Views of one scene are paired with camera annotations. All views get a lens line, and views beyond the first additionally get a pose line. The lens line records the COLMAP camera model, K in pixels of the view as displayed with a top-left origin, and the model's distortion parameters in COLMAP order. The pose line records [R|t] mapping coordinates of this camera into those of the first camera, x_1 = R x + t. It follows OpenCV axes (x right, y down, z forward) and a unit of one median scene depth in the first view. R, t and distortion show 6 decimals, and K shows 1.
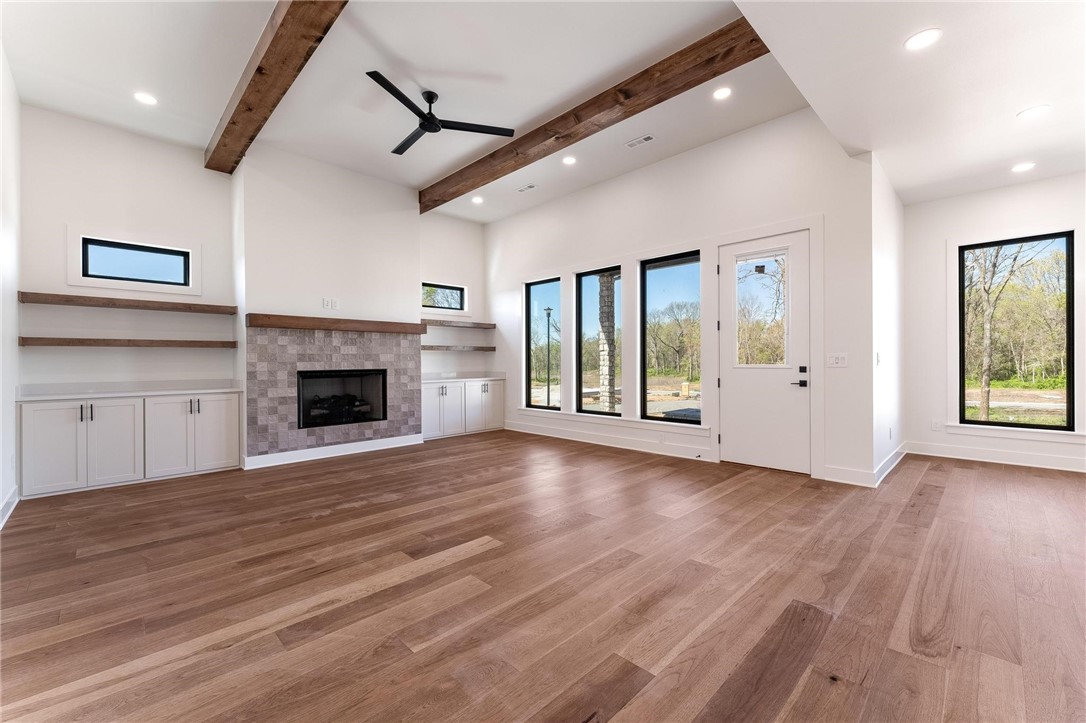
lens RADIAL K [[444.9, 0, 543.0], [0, 444.9, 361.5], [0, 0, 1]] dist [0.004263, 0.000366]
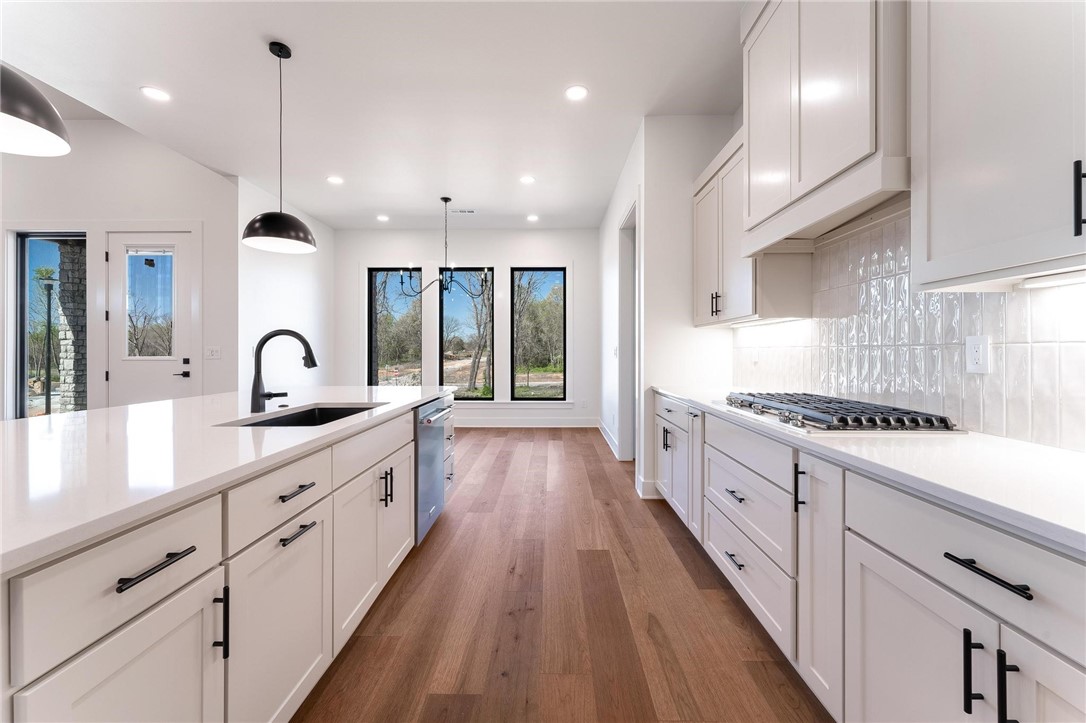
lens RADIAL K [[455.9, 0, 540.0], [0, 455.9, 350.1], [0, 0, 1]] dist [0.000131, 0.000047]
pose [[0.719895, 0.007497, 0.694043, 0.397535], [-0.002756, 0.999965, -0.007943, -0.002346], [-0.694078, 0.003805, 0.719890, -0.353360]]
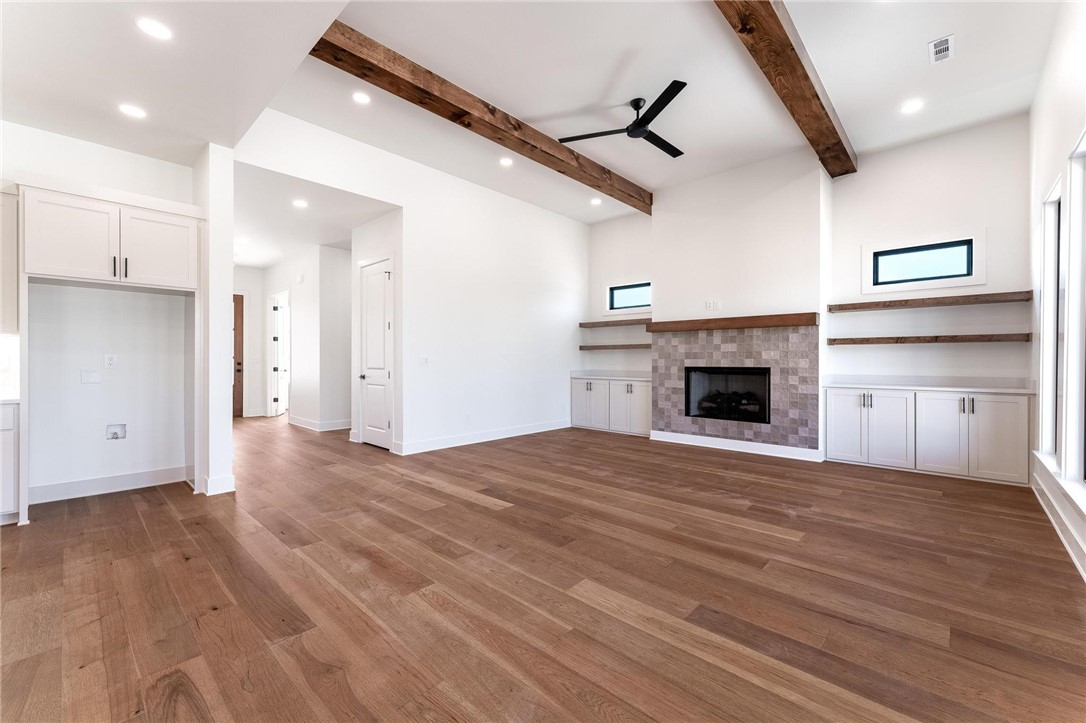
lens RADIAL K [[441.2, 0, 544.8], [0, 441.2, 364.1], [0, 0, 1]] dist [0.001043, 0.000267]
pose [[0.044329, 0.016777, -0.998876, 0.655578], [-0.001678, 0.999859, 0.016719, -0.005156], [0.999016, 0.000935, 0.044351, 0.636110]]
